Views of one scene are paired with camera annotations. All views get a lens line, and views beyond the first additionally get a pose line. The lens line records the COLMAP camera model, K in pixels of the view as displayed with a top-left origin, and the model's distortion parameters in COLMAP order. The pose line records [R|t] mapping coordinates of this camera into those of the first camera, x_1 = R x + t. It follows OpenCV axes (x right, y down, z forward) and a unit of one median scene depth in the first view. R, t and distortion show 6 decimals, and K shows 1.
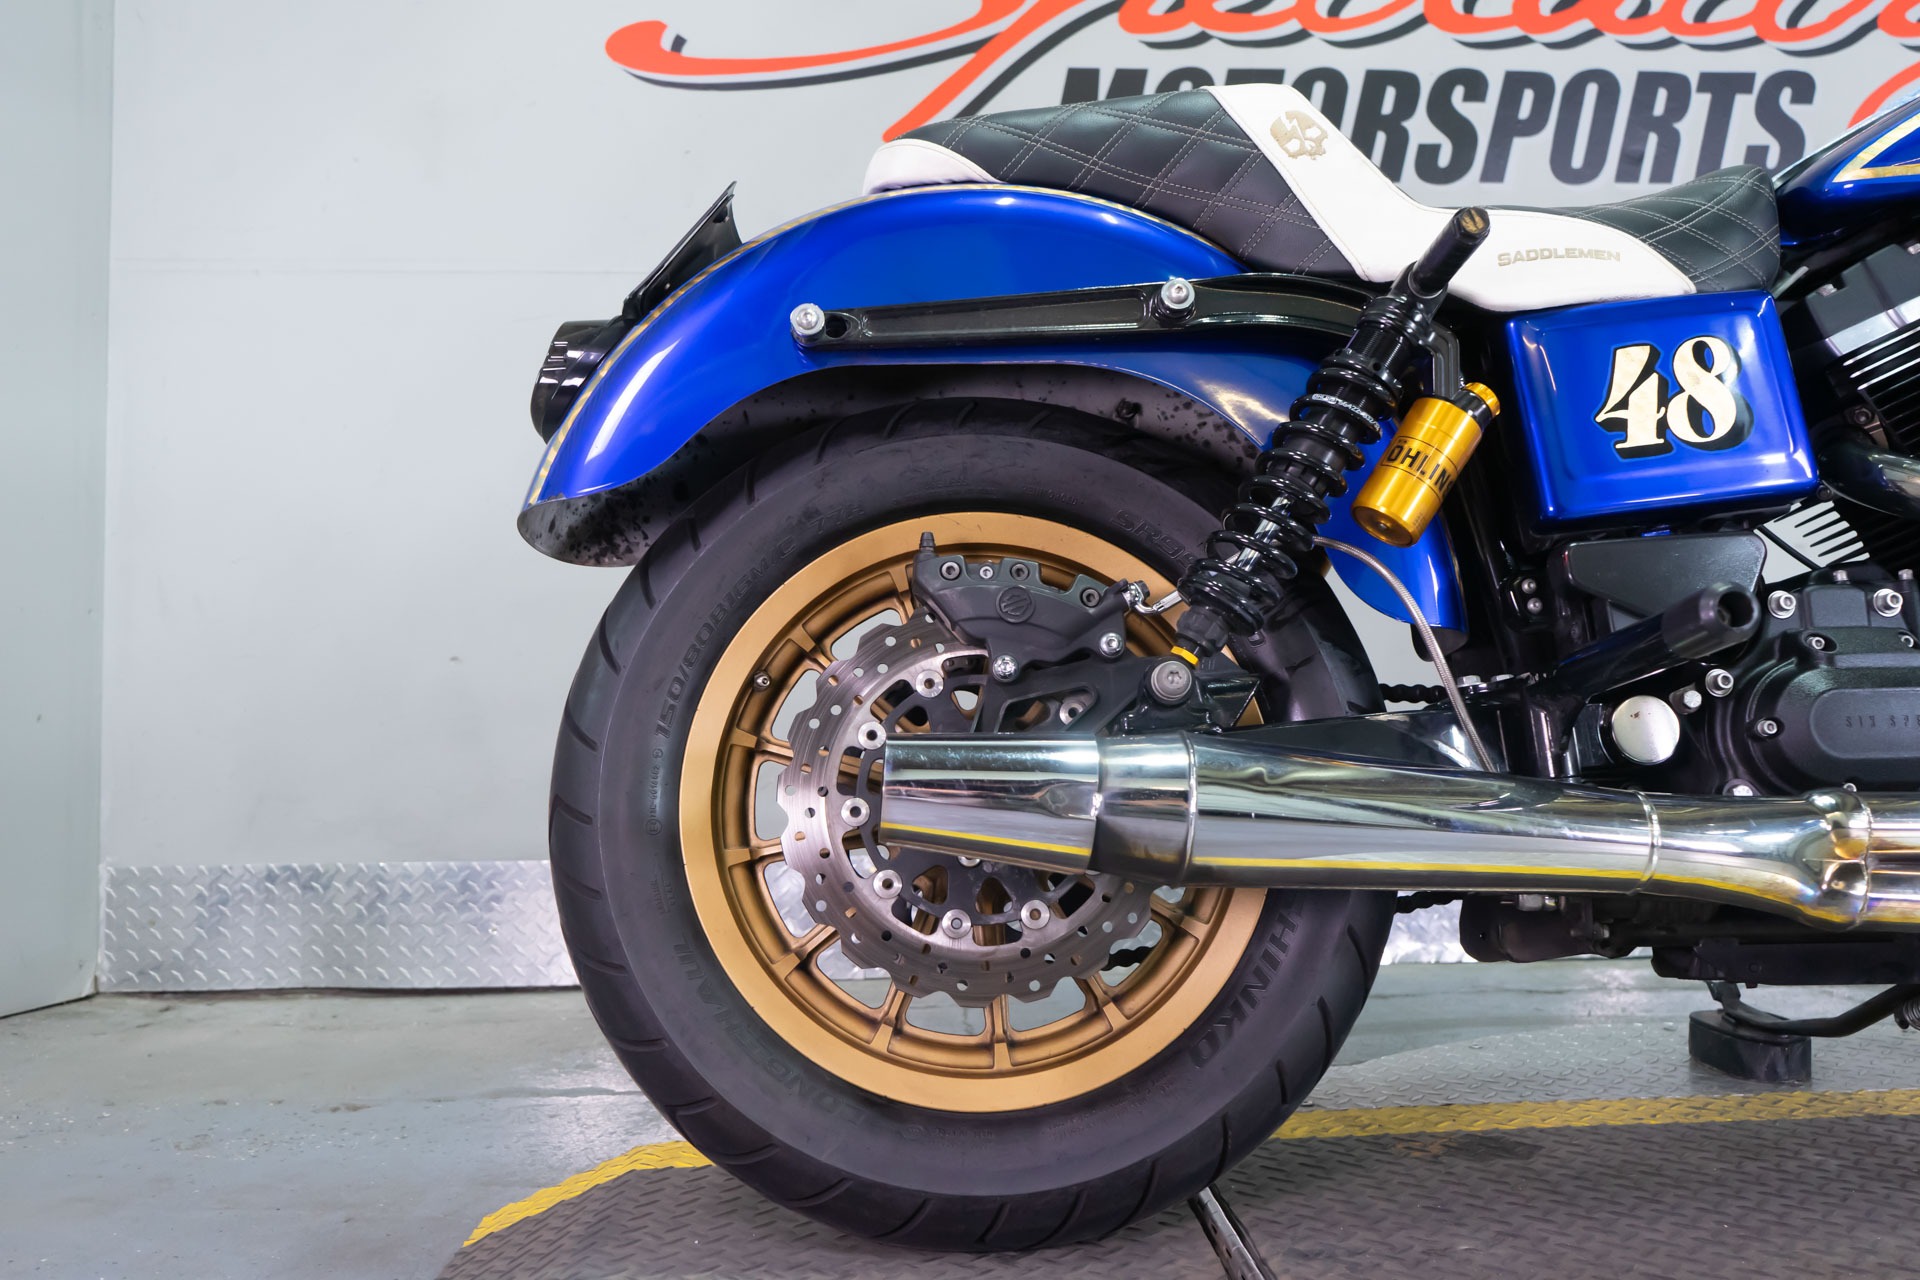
lens RADIAL K [[1629.6, 0, 941.3], [0, 1629.6, 654.4], [0, 0, 1]] dist [-0.006448, -0.005479]
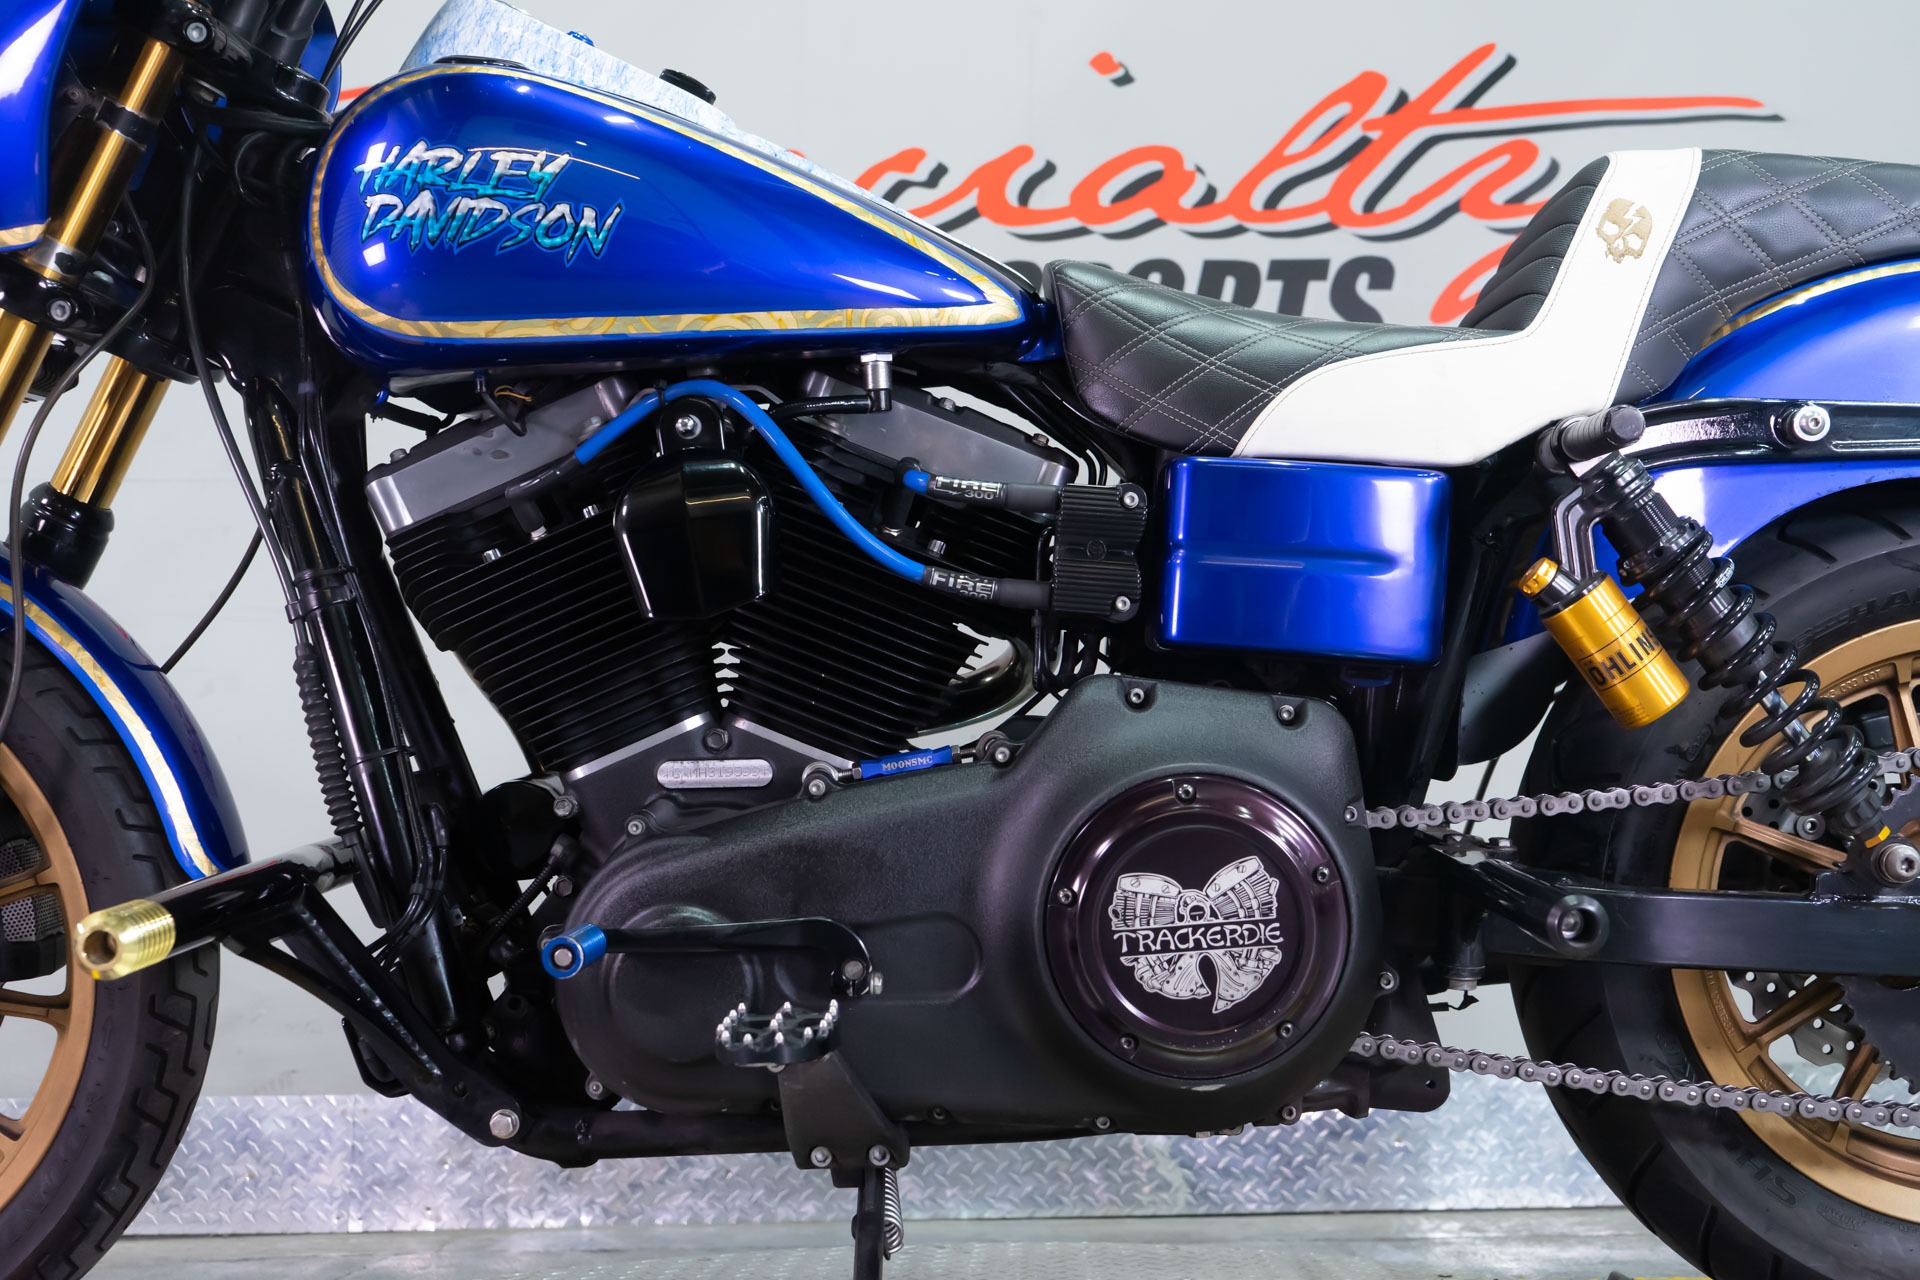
lens RADIAL K [[1956.4, 0, 969.5], [0, 1956.4, 647.6], [0, 0, 1]] dist [0.004149, 0.000000]
pose [[0.998988, -0.006486, -0.044505, 0.347624], [-0.000409, 0.988196, -0.153192, 0.041930], [0.044974, 0.153055, 0.987194, -0.104682]]
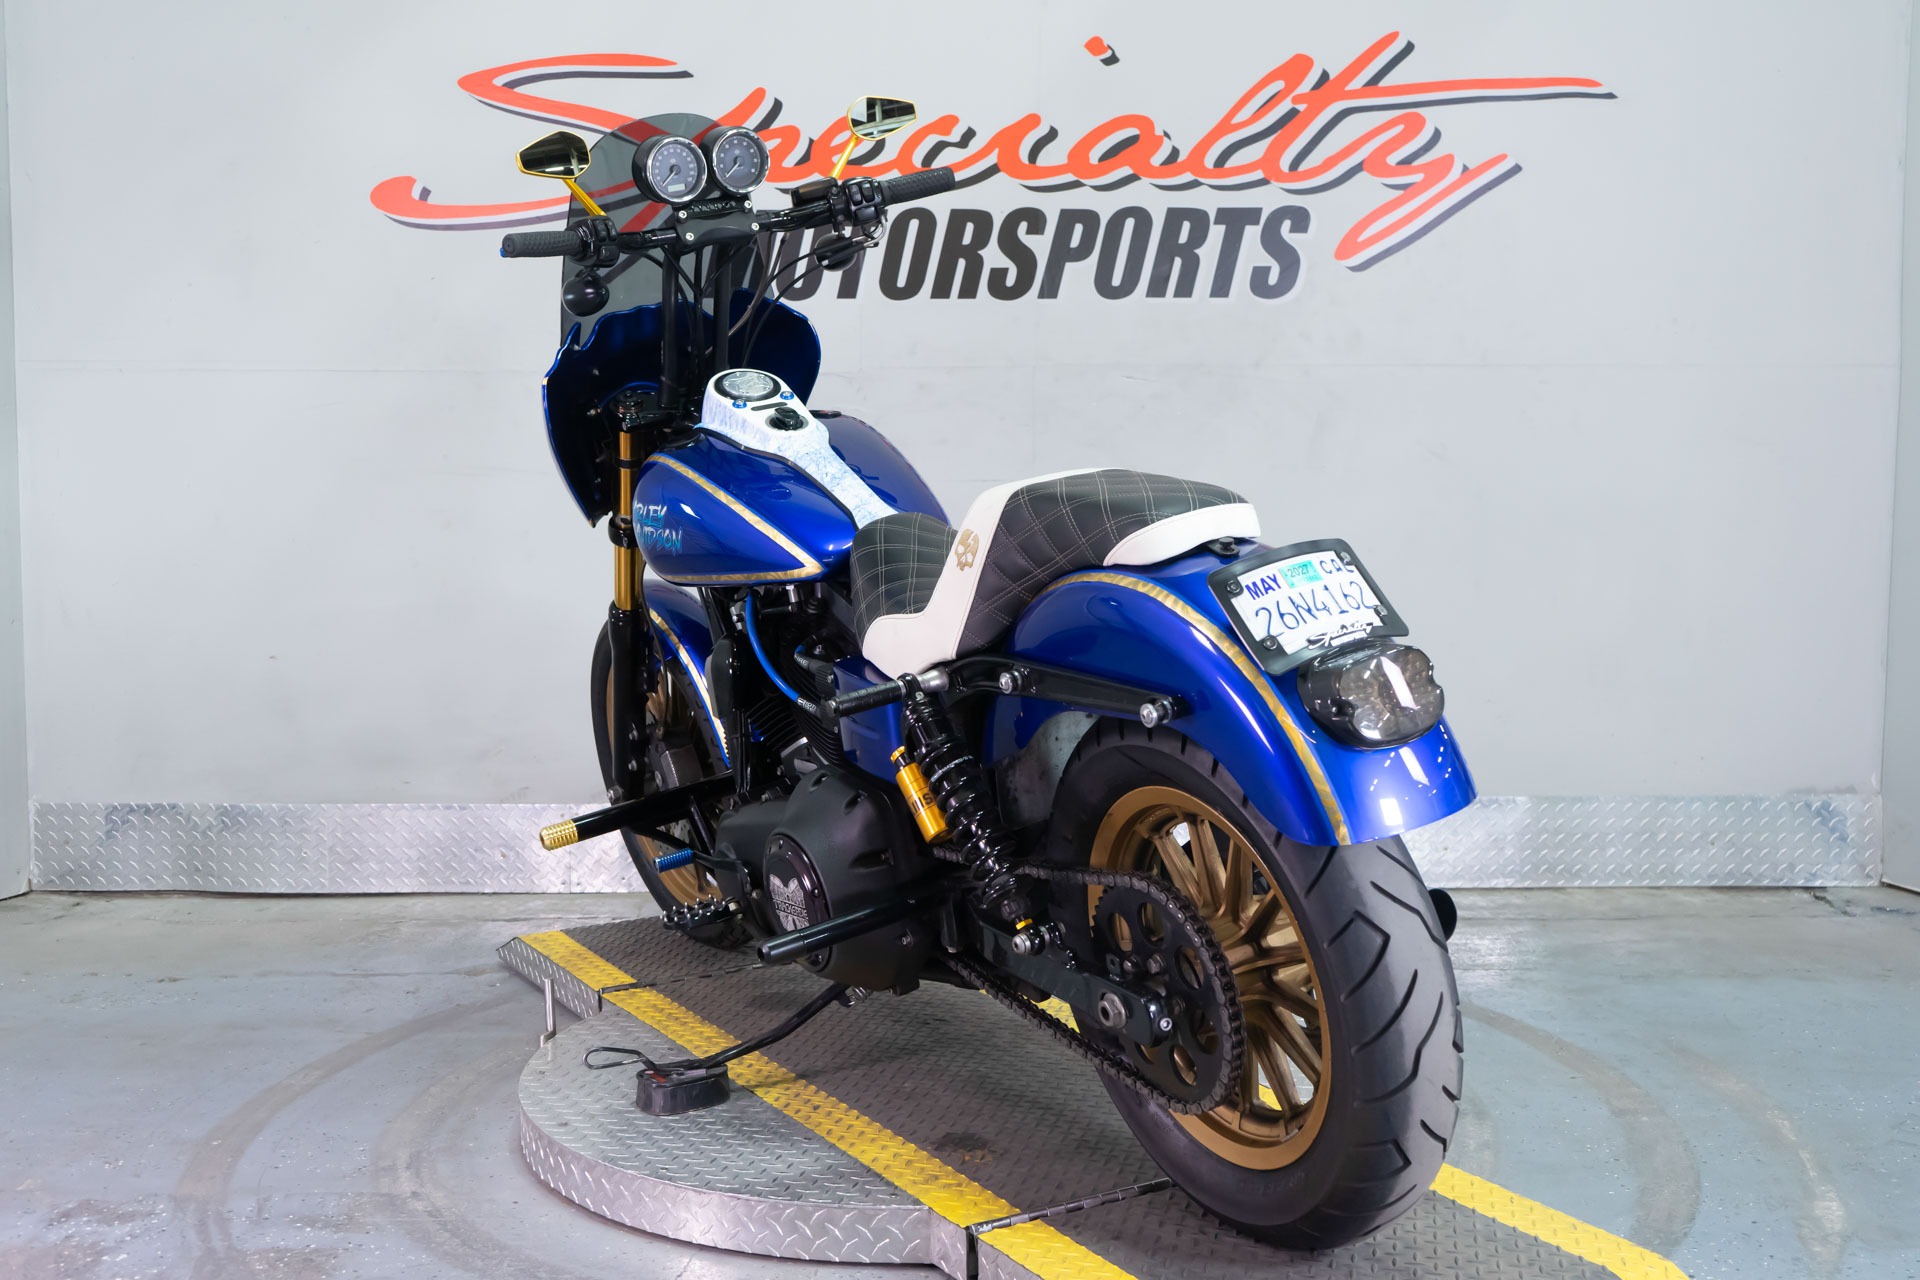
lens RADIAL K [[2014.6, 0, 950.1], [0, 2014.6, 648.7], [0, 0, 1]] dist [0.009170, 0.000000]
pose [[0.996834, 0.015982, -0.077894, 0.395231], [-0.006815, 0.993159, 0.116568, -0.202803], [0.079225, -0.115668, 0.990123, -0.625150]]
